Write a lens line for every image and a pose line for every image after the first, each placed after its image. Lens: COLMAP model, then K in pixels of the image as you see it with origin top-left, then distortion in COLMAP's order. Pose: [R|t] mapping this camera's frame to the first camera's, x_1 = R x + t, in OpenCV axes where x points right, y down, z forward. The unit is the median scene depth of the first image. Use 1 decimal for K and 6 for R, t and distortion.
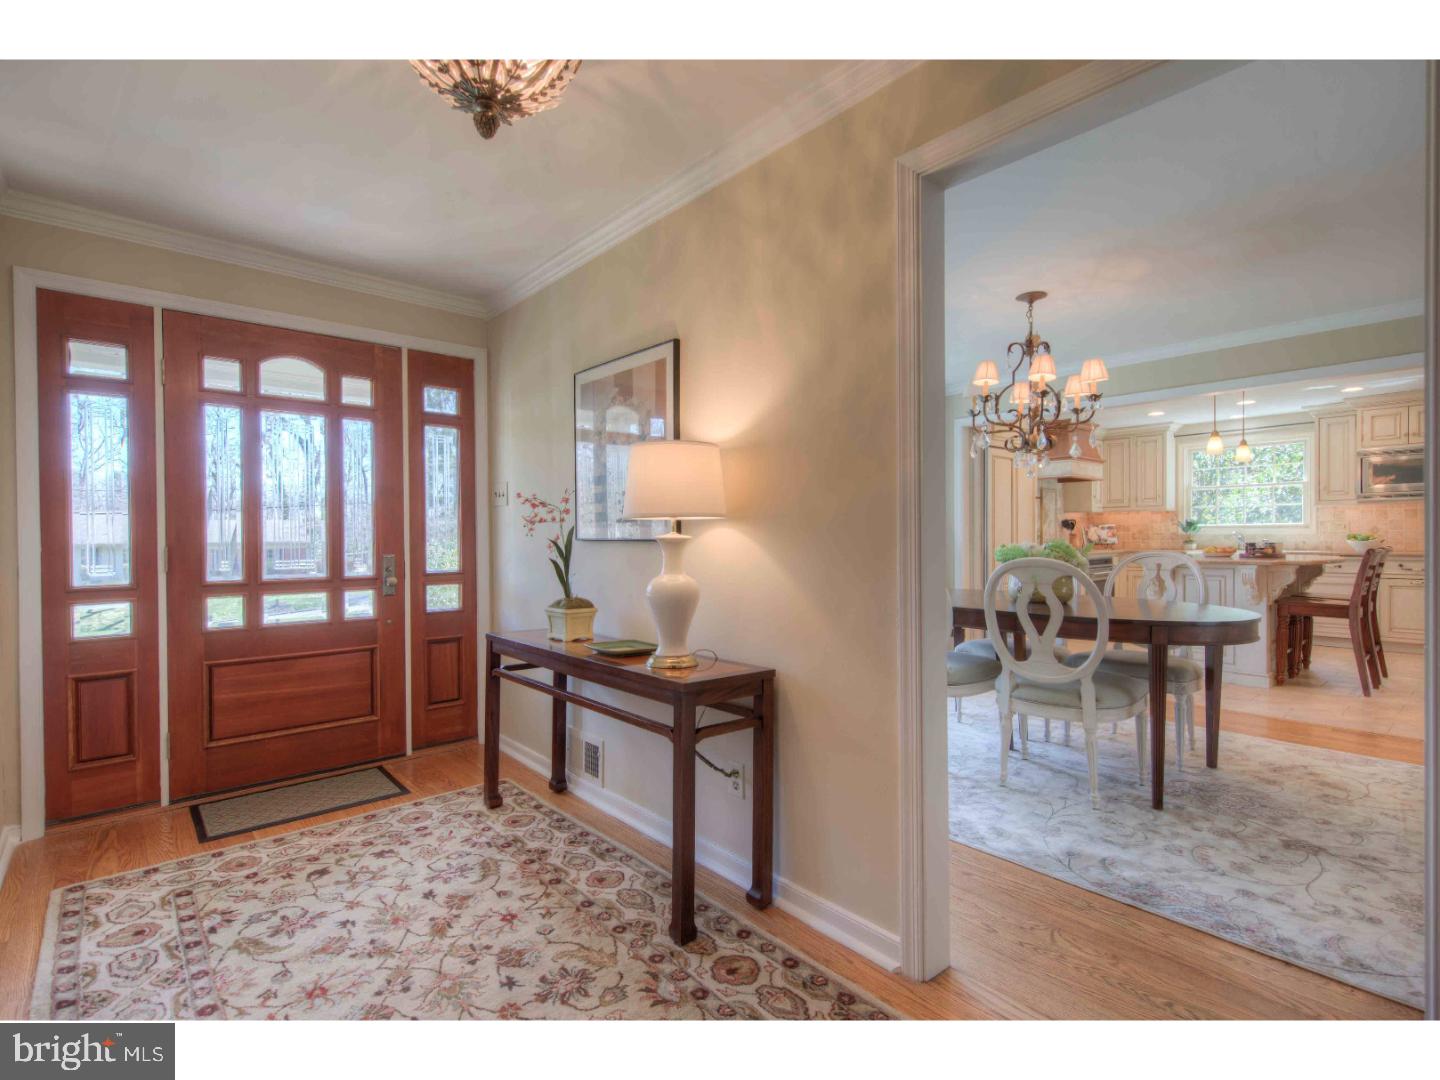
lens RADIAL K [[688.7, 0, 722.3], [0, 688.7, 541.3], [0, 0, 1]] dist [-0.000829, -0.000731]
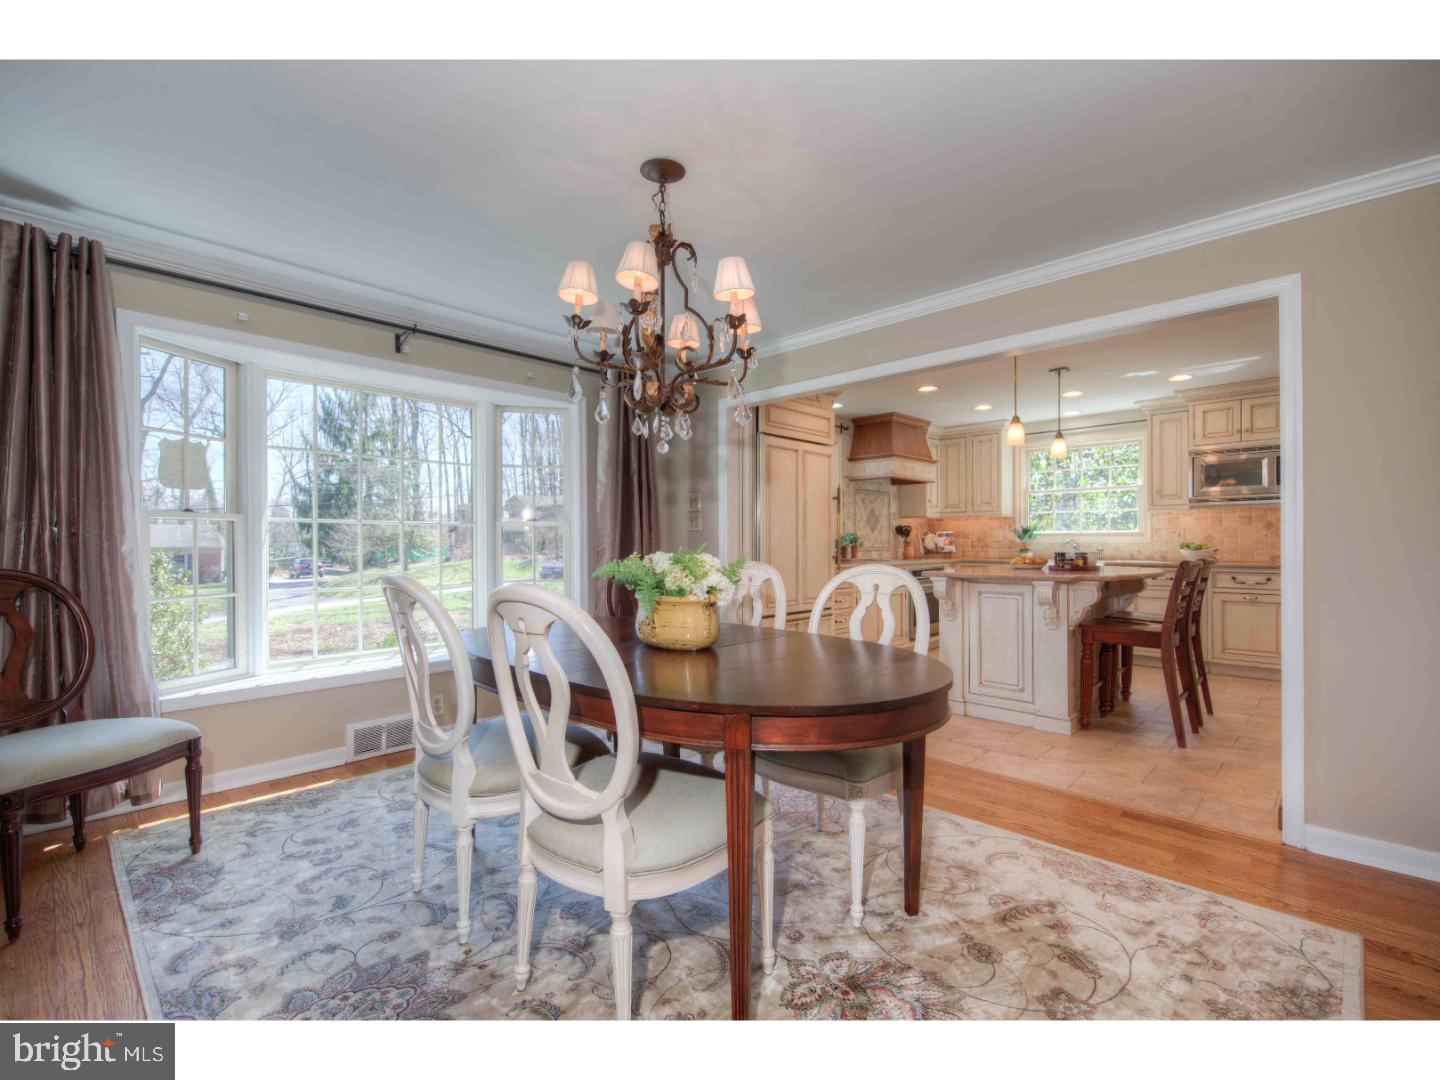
lens RADIAL K [[648.6, 0, 717.7], [0, 648.6, 541.0], [0, 0, 1]] dist [0.001617, 0.000183]
pose [[0.996483, 0.004550, 0.083671, 0.230705], [-0.003708, 0.999941, -0.010214, -0.001742], [-0.083712, 0.009867, 0.996441, 0.201083]]
